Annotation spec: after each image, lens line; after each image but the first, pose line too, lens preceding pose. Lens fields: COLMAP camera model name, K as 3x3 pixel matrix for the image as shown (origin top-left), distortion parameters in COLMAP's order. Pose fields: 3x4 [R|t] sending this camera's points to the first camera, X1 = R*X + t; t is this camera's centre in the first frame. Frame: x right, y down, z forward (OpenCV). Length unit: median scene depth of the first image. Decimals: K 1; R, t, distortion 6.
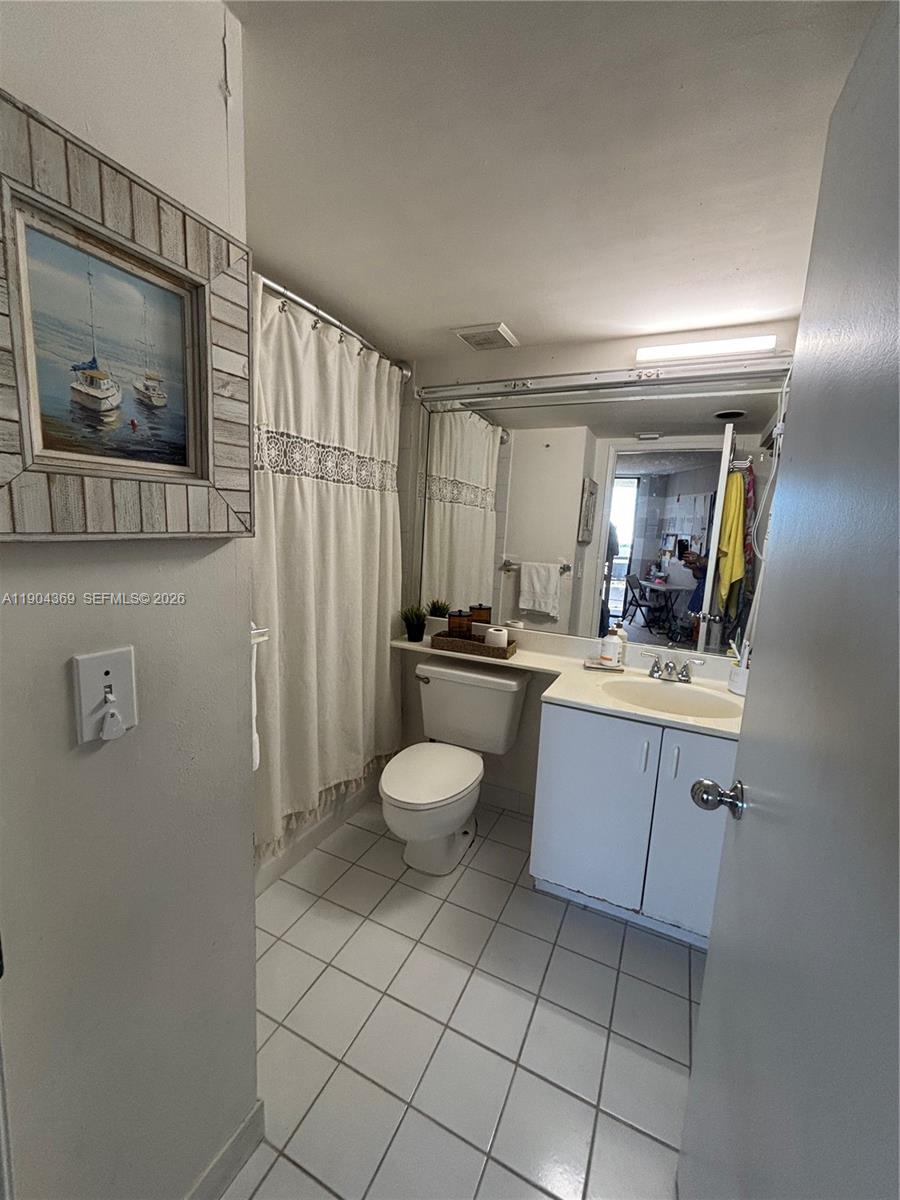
lens RADIAL K [[492.5, 0, 454.3], [0, 492.5, 598.9], [0, 0, 1]] dist [-0.014542, 0.010419]
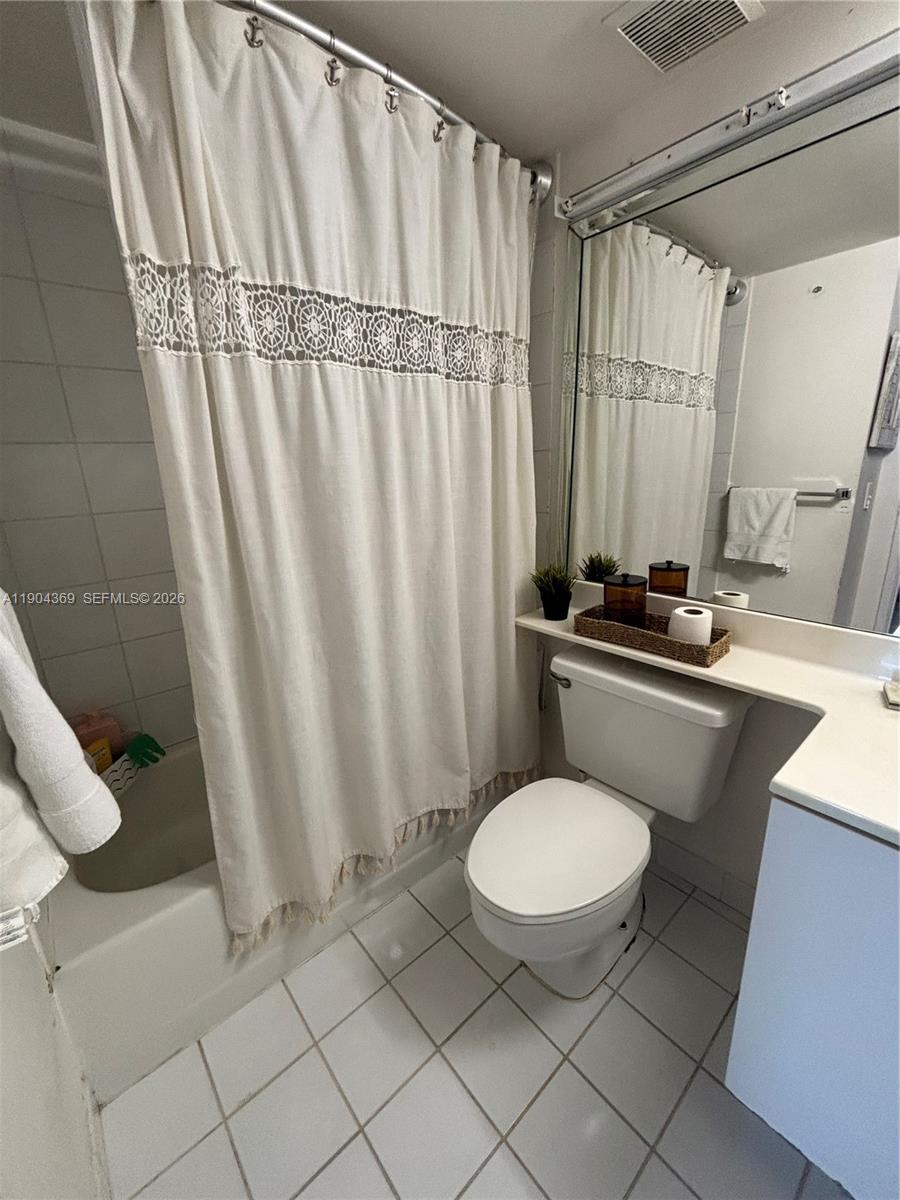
lens RADIAL K [[522.1, 0, 429.2], [0, 522.1, 595.6], [0, 0, 1]] dist [-0.022811, 0.014528]
pose [[0.908367, 0.034529, -0.416745, 0.064750], [0.011935, 0.994038, 0.108375, -0.024644], [0.418003, -0.103419, 0.902540, 0.355989]]
